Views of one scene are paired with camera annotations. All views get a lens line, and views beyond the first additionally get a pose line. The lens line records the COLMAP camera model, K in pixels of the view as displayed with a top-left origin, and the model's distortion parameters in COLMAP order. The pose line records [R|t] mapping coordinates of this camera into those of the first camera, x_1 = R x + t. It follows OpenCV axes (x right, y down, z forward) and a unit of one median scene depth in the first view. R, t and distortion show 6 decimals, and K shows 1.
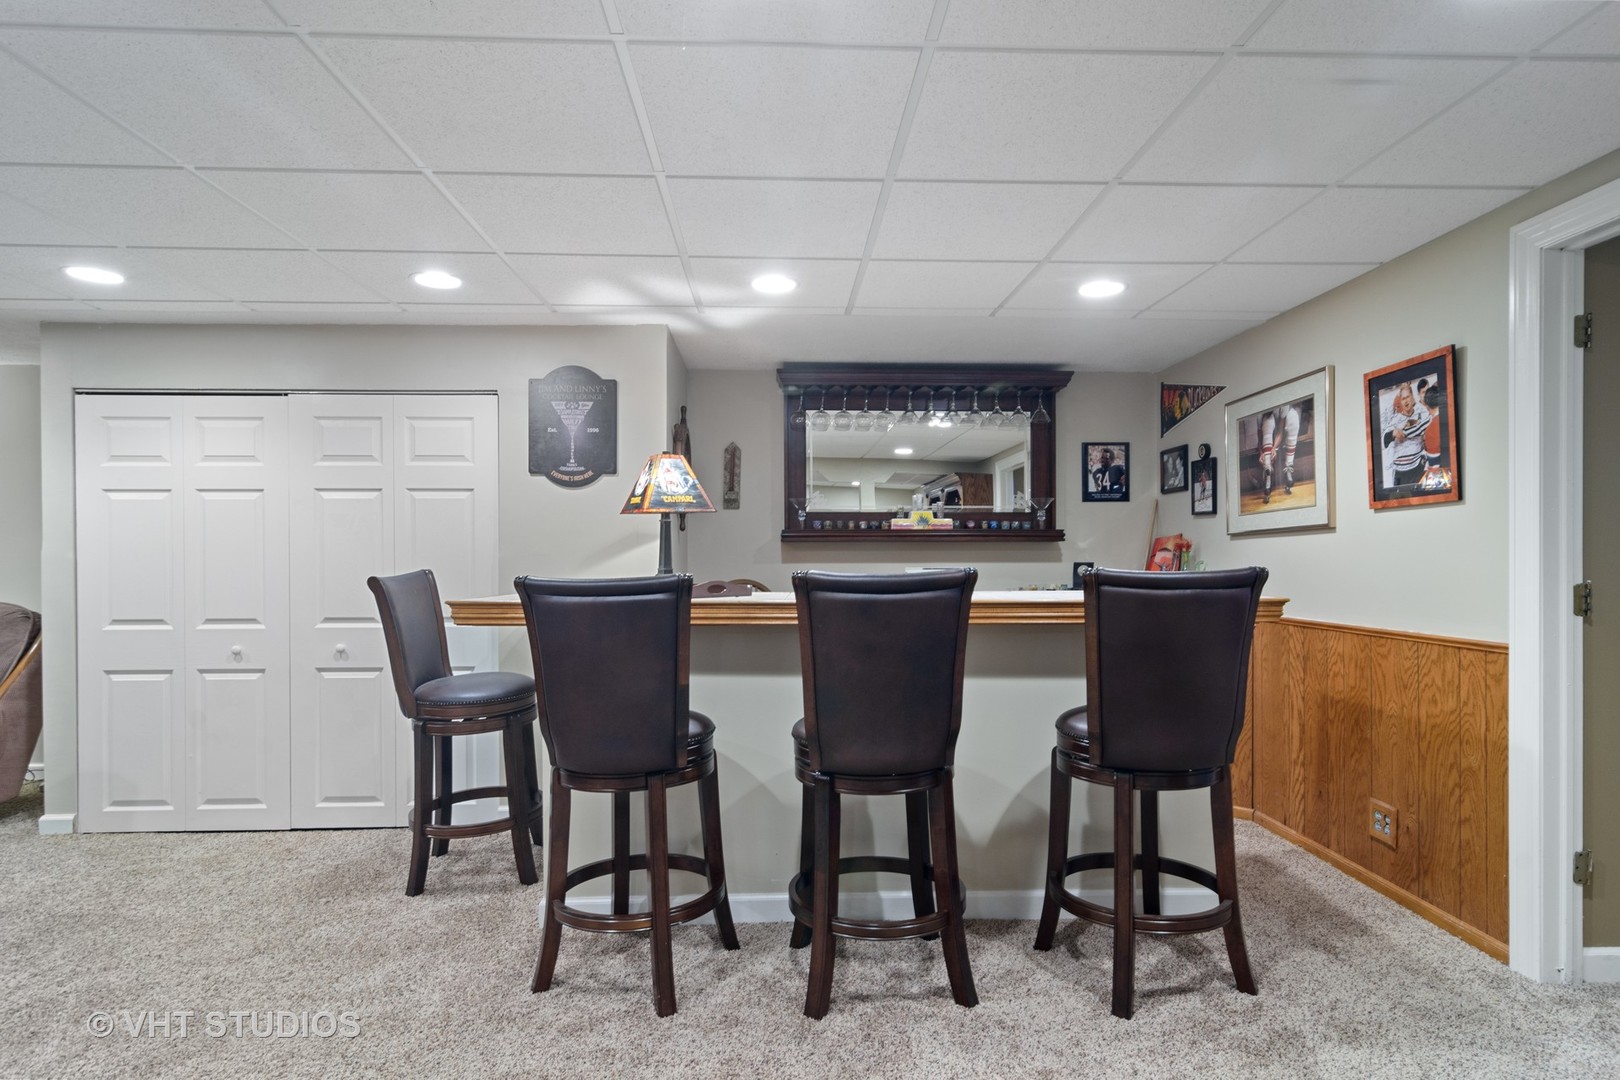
lens RADIAL K [[880.7, 0, 807.5], [0, 880.7, 567.0], [0, 0, 1]] dist [-0.002852, 0.002422]
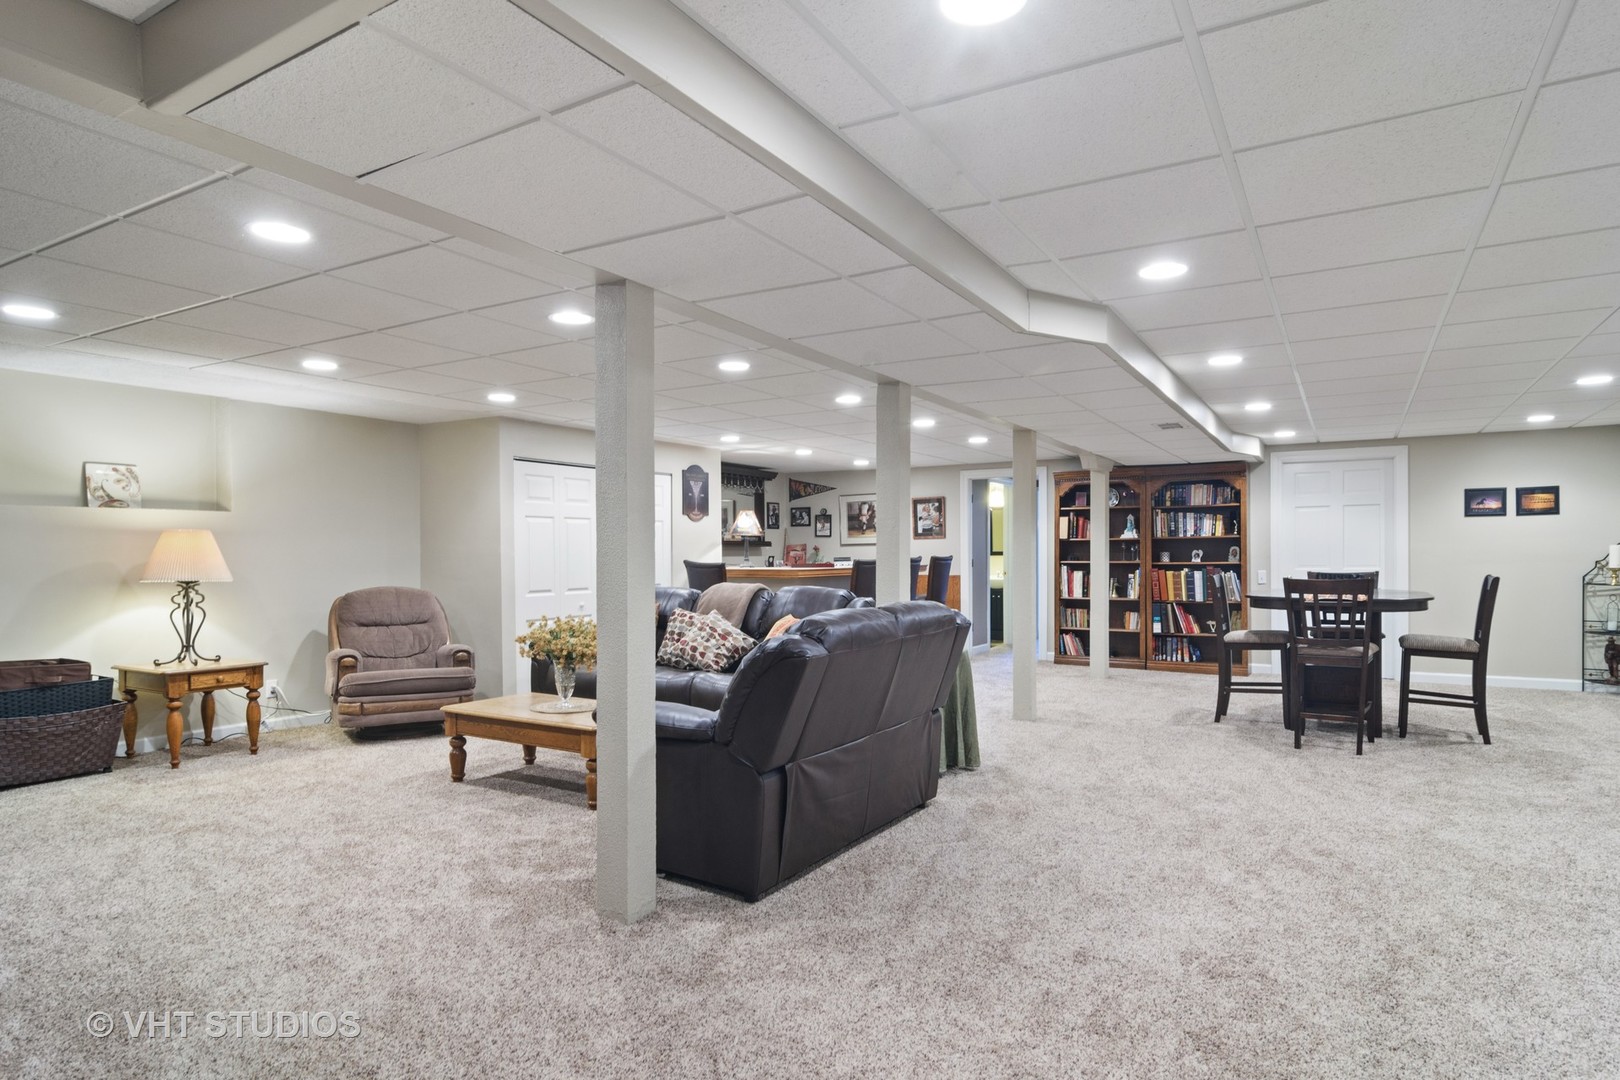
lens RADIAL K [[880.7, 0, 832.8], [0, 880.7, 560.6], [0, 0, 1]] dist [-0.002852, 0.002422]
pose [[0.518784, -0.011794, 0.854824, -1.911785], [0.014529, 0.999882, 0.004978, -0.002682], [-0.854782, 0.009838, 0.518894, -0.380728]]
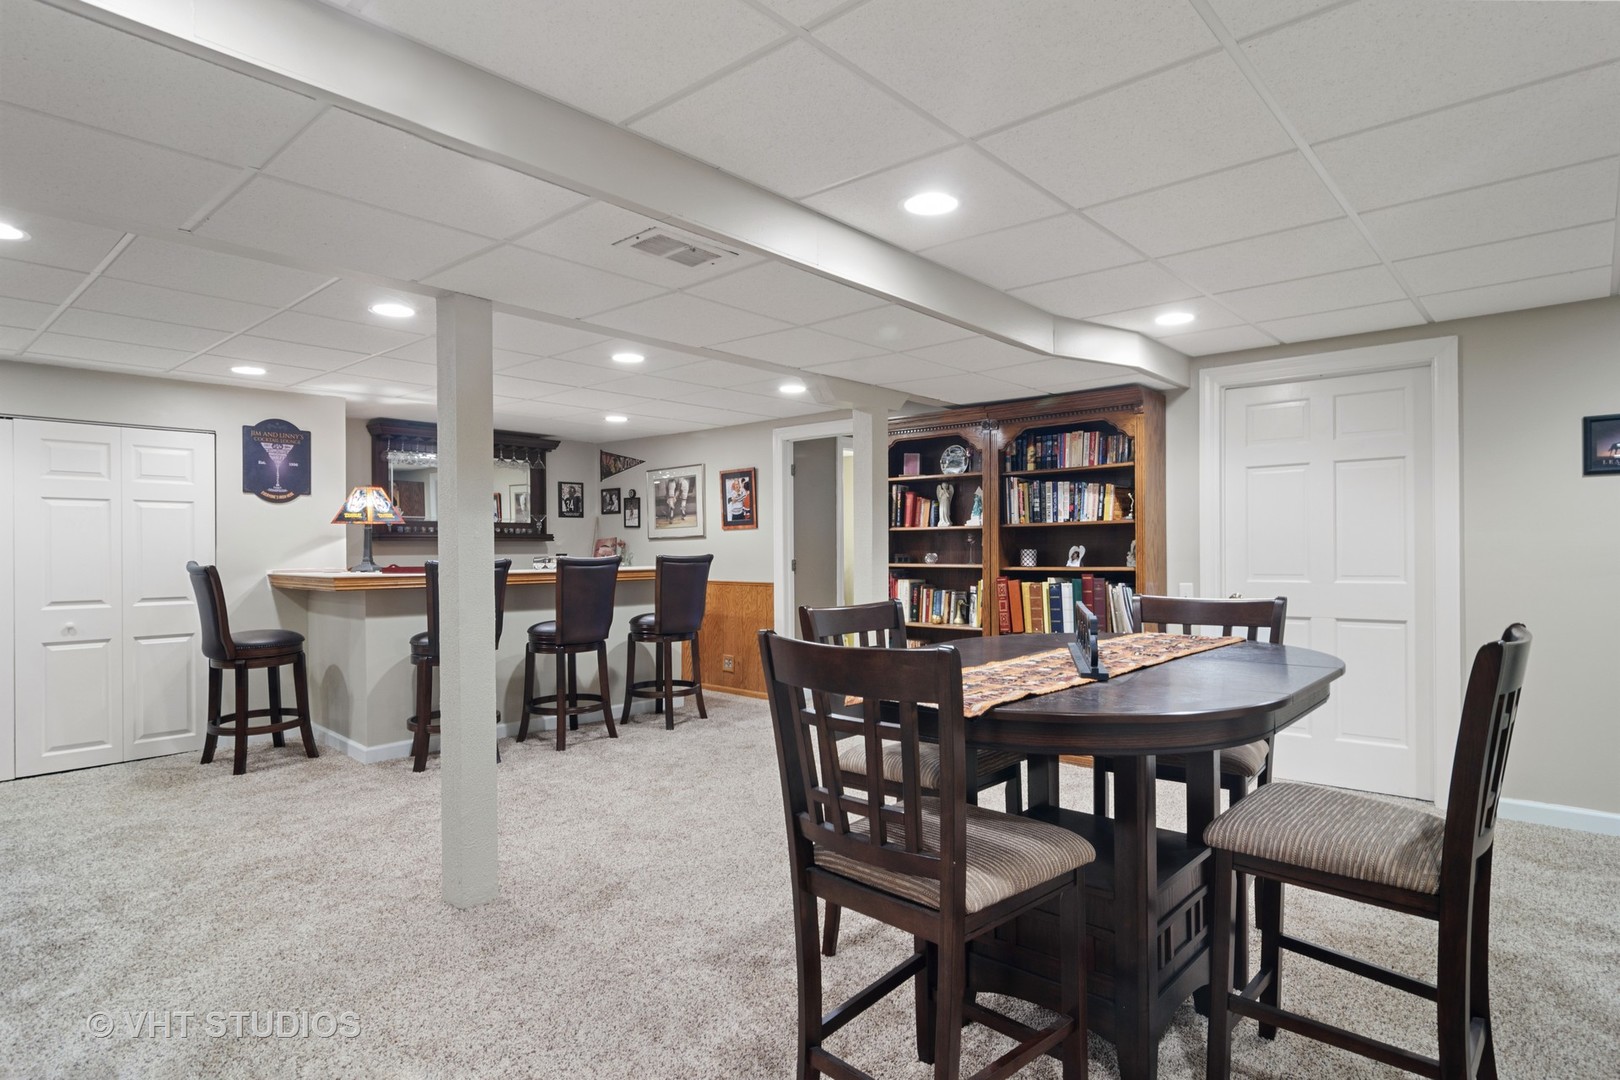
lens RADIAL K [[880.7, 0, 815.1], [0, 880.7, 548.1], [0, 0, 1]] dist [-0.002852, 0.002422]
pose [[0.691661, -0.001467, 0.722221, -0.699910], [0.011469, 0.999894, -0.008953, 0.005717], [-0.722131, 0.014475, 0.691604, -0.630852]]
